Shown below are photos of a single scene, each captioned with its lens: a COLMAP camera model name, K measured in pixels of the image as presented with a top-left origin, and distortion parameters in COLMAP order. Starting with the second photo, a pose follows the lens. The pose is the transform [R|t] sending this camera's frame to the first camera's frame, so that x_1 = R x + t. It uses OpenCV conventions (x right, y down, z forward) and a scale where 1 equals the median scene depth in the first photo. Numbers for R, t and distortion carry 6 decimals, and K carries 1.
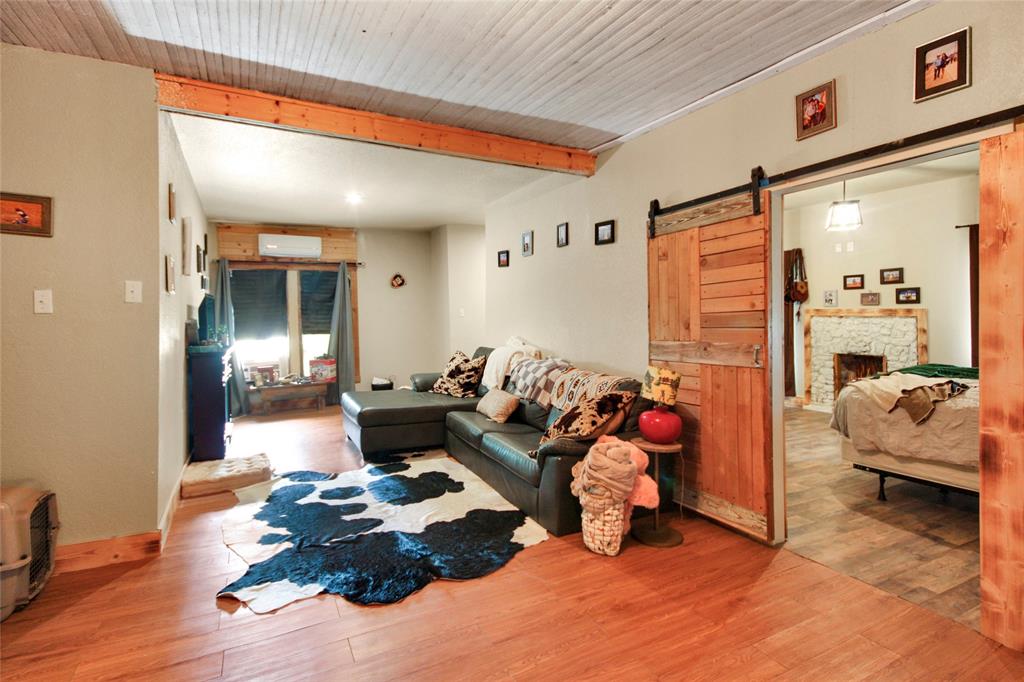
lens RADIAL K [[498.9, 0, 508.3], [0, 498.9, 338.7], [0, 0, 1]] dist [0.001897, 0.000125]
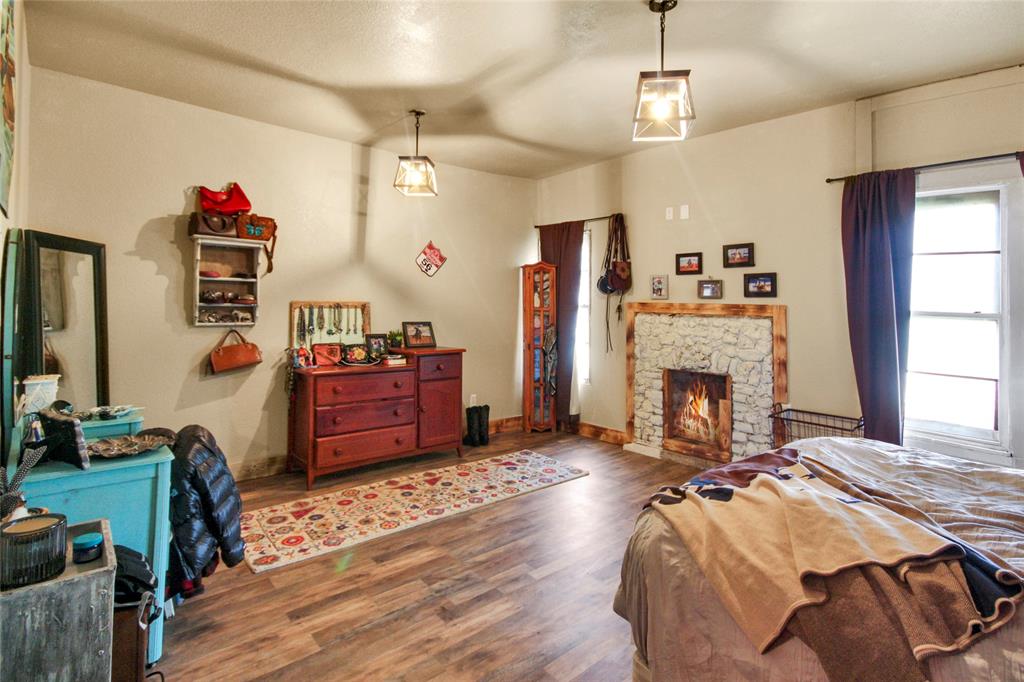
lens RADIAL K [[498.9, 0, 509.8], [0, 498.9, 314.4], [0, 0, 1]] dist [0.001897, 0.000125]
pose [[0.970304, 0.023239, 0.240768, 0.295569], [-0.015513, 0.999304, -0.033932, -0.018265], [-0.241389, 0.029189, 0.969989, 0.405960]]
